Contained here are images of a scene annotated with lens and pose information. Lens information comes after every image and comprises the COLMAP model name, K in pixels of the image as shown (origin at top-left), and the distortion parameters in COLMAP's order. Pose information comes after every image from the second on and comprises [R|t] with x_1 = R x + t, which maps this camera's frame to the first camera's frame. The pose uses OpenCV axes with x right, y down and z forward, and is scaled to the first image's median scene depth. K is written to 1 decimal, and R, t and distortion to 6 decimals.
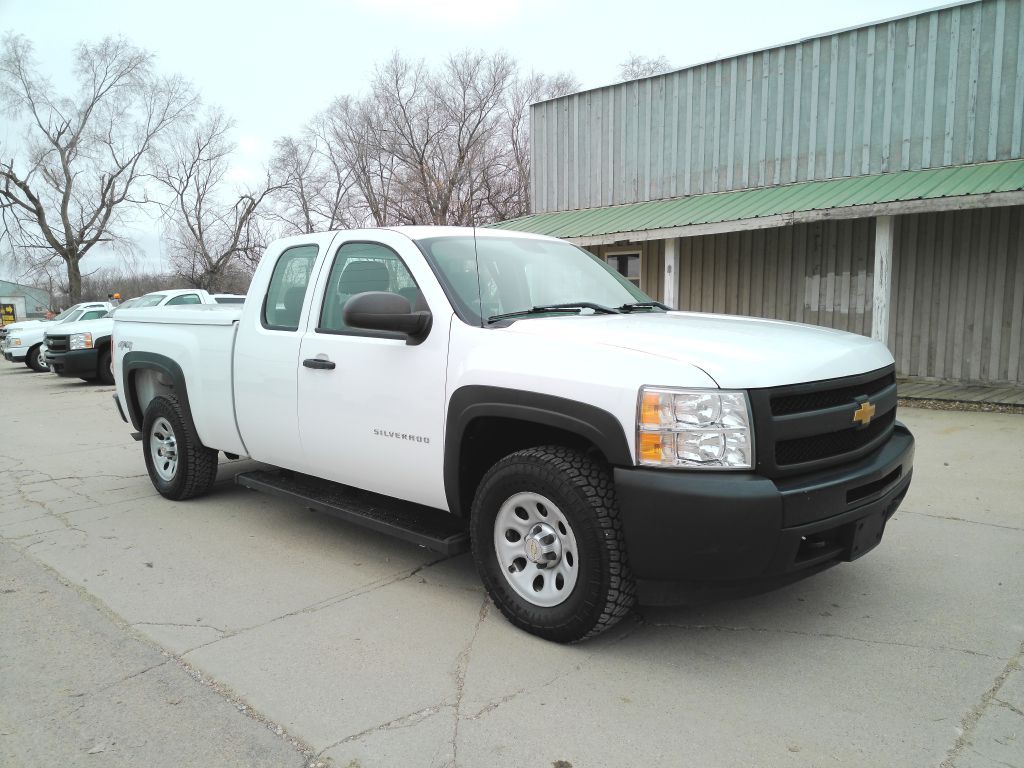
lens RADIAL K [[775.0, 0, 512.0], [0, 775.0, 384.0], [0, 0, 1]] dist [0.106650, -0.143928]
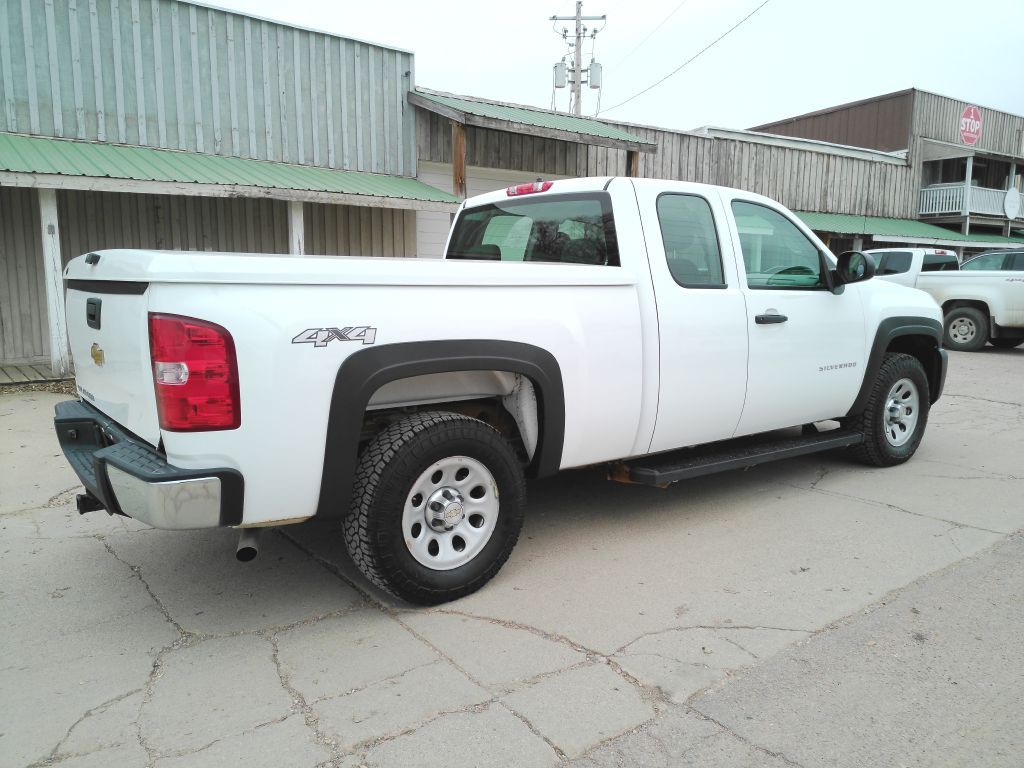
lens RADIAL K [[775.0, 0, 512.0], [0, 775.0, 384.0], [0, 0, 1]] dist [0.106650, -0.143928]
pose [[0.135294, -0.115609, 0.984038, -1.270893], [0.101709, 0.989543, 0.102272, -0.077989], [-0.985571, 0.086249, 0.145638, 1.143240]]
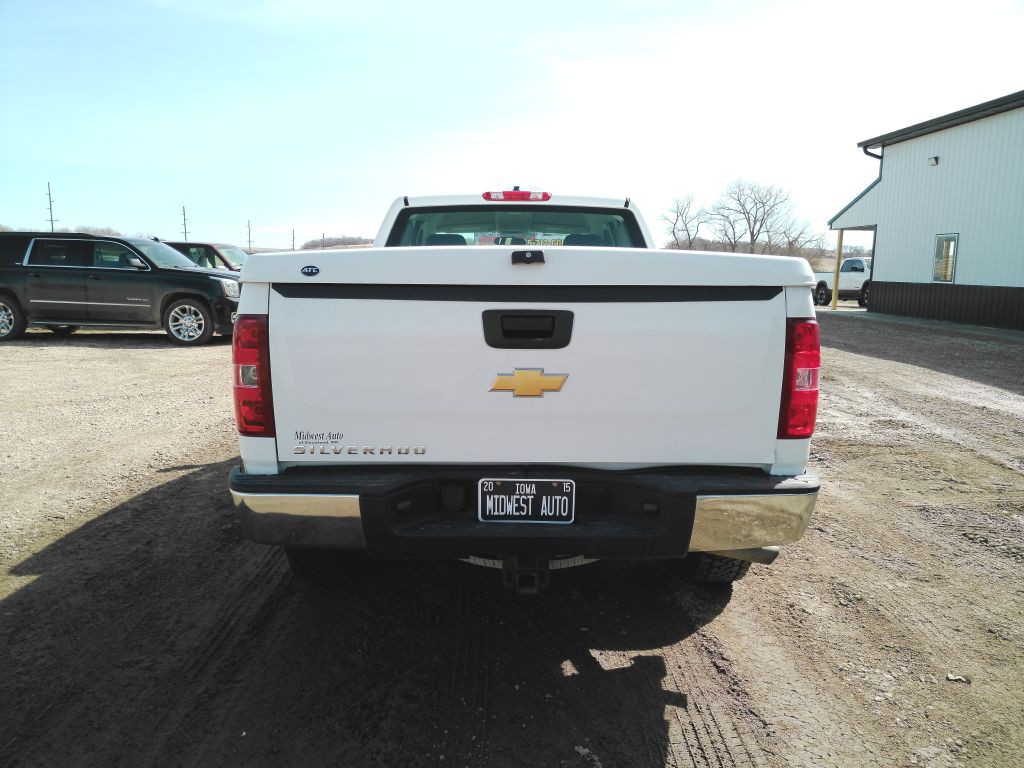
lens RADIAL K [[775.0, 0, 512.0], [0, 775.0, 384.0], [0, 0, 1]] dist [0.106650, -0.143928]
pose [[-0.704260, -0.074152, 0.706059, -0.984187], [0.081338, 0.979554, 0.184007, -0.169930], [-0.705267, 0.187018, -0.683830, 2.009702]]
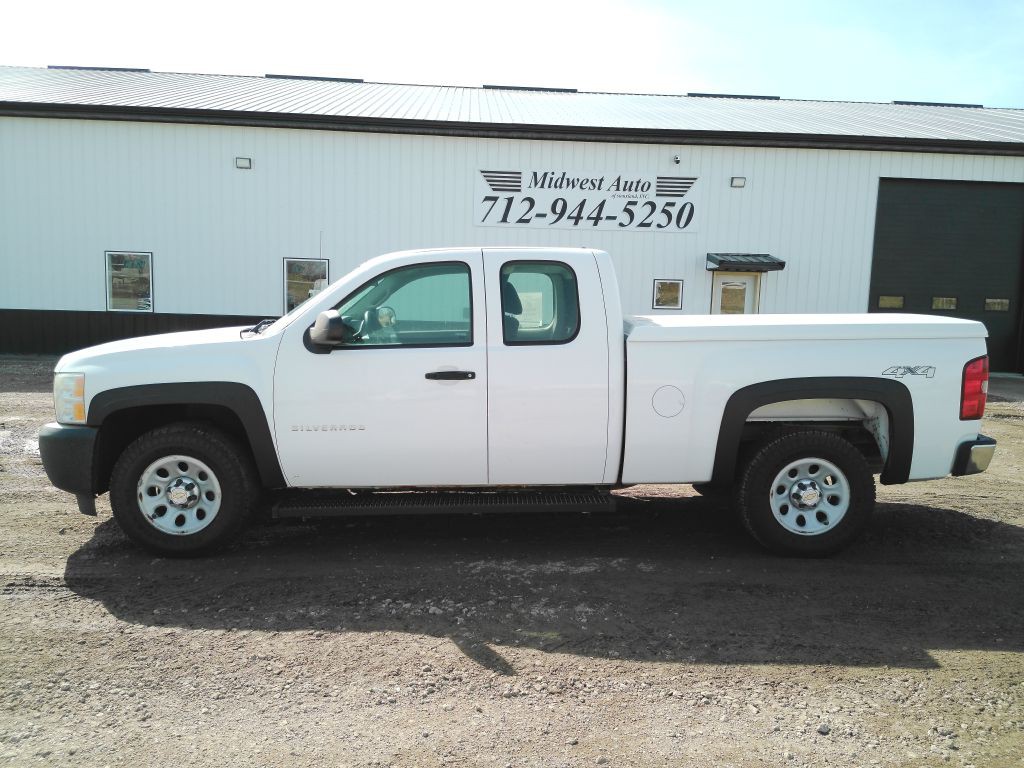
lens RADIAL K [[775.0, 0, 512.0], [0, 775.0, 384.0], [0, 0, 1]] dist [0.106650, -0.143928]
pose [[-0.693504, 0.096381, -0.713977, 0.751640], [-0.064309, 0.978774, 0.194592, -0.258318], [0.717577, 0.180866, -0.672585, 2.021711]]
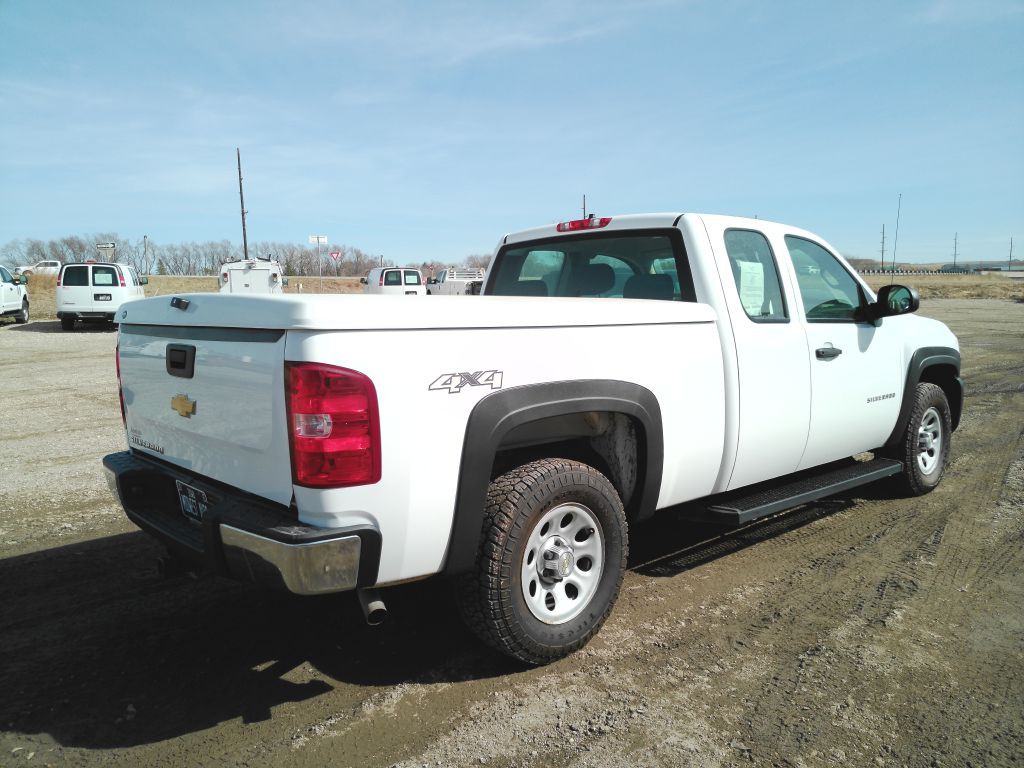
lens RADIAL K [[775.0, 0, 512.0], [0, 775.0, 384.0], [0, 0, 1]] dist [0.106650, -0.143928]
pose [[0.052049, -0.080188, 0.995420, -1.260482], [0.114303, 0.990699, 0.073831, -0.104393], [-0.992082, 0.109937, 0.060730, 1.300609]]
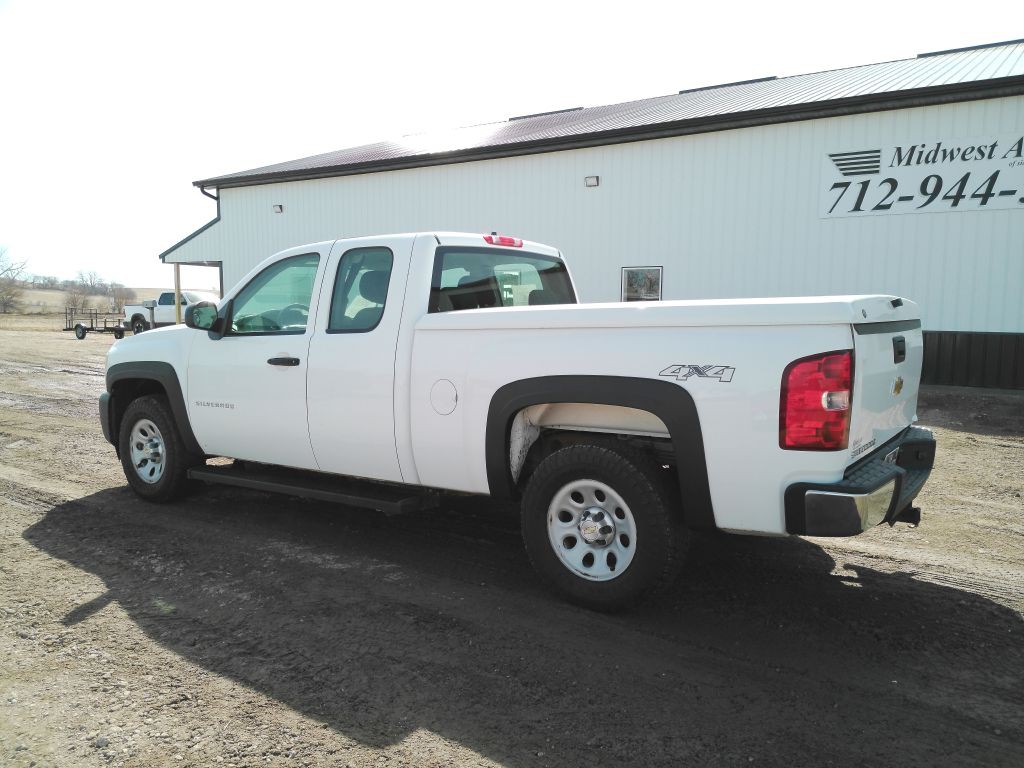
lens RADIAL K [[775.0, 0, 512.0], [0, 775.0, 384.0], [0, 0, 1]] dist [0.106650, -0.143928]
pose [[-0.987744, 0.043834, -0.149803, -0.071996], [0.014214, 0.981029, 0.193338, -0.238560], [0.155436, 0.188839, -0.969629, 2.375358]]
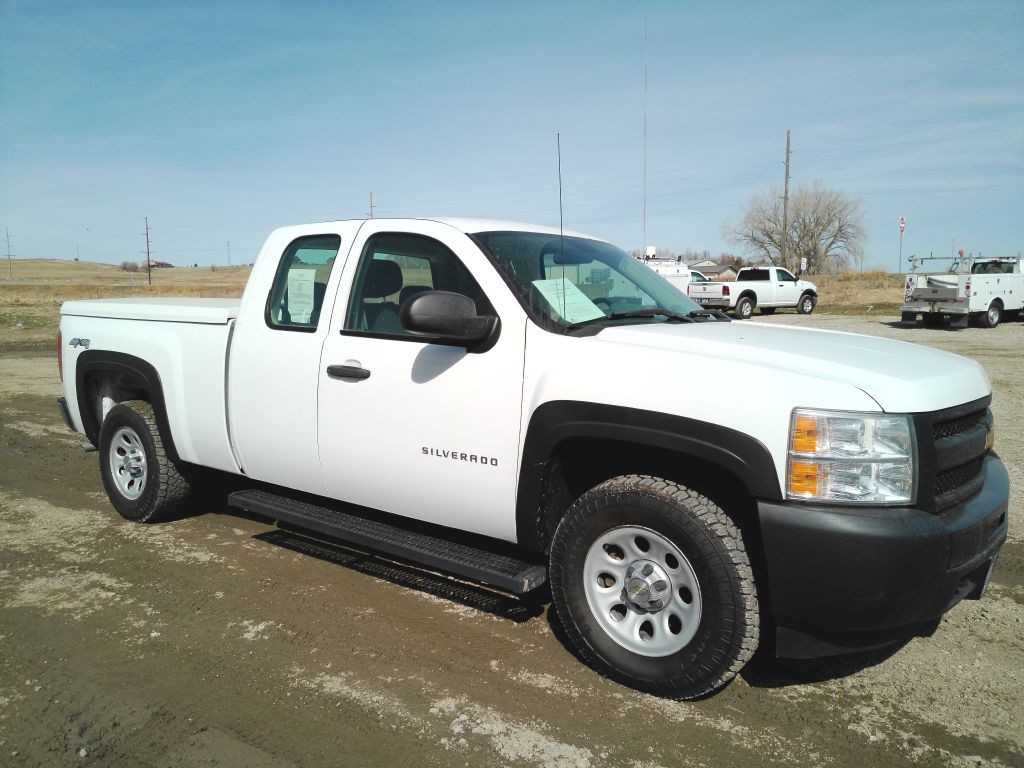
lens RADIAL K [[775.0, 0, 512.0], [0, 775.0, 384.0], [0, 0, 1]] dist [0.106650, -0.143928]
pose [[0.992682, 0.014070, 0.119931, -0.161491], [-0.014097, 0.999900, -0.000622, -0.012800], [-0.119928, -0.001074, 0.992782, 0.100975]]
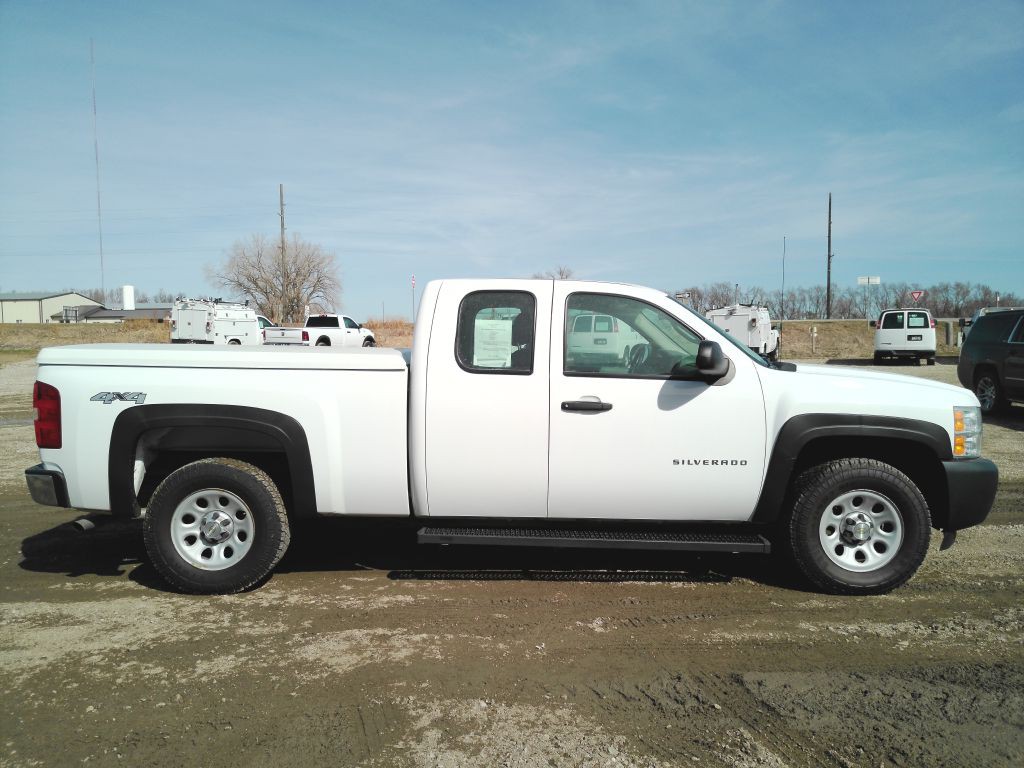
lens RADIAL K [[775.0, 0, 512.0], [0, 775.0, 384.0], [0, 0, 1]] dist [0.106650, -0.143928]
pose [[0.716630, -0.005802, 0.697429, -1.012559], [0.051632, 0.997663, -0.044754, -0.012484], [-0.695540, 0.068082, 0.715255, 0.297389]]
